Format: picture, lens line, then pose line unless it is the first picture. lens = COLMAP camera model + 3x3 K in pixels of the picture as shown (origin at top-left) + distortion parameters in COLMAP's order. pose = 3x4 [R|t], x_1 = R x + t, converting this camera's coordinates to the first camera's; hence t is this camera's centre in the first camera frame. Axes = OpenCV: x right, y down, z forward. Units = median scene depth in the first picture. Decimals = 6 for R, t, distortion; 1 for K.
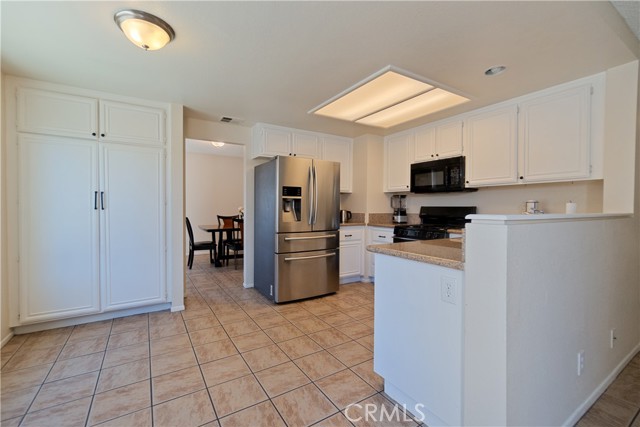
lens RADIAL K [[274.9, 0, 314.8], [0, 274.9, 213.0], [0, 0, 1]] dist [-0.006874, -0.000008]
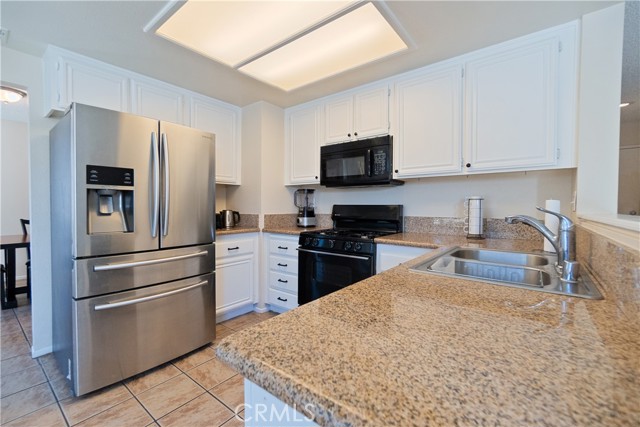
lens RADIAL K [[274.9, 0, 314.8], [0, 274.9, 213.0], [0, 0, 1]] dist [-0.006874, -0.000008]
pose [[0.941343, -0.010030, 0.337302, 0.093023], [0.007837, 0.999938, 0.007863, -0.008278], [-0.337360, -0.004758, 0.941364, 0.336951]]
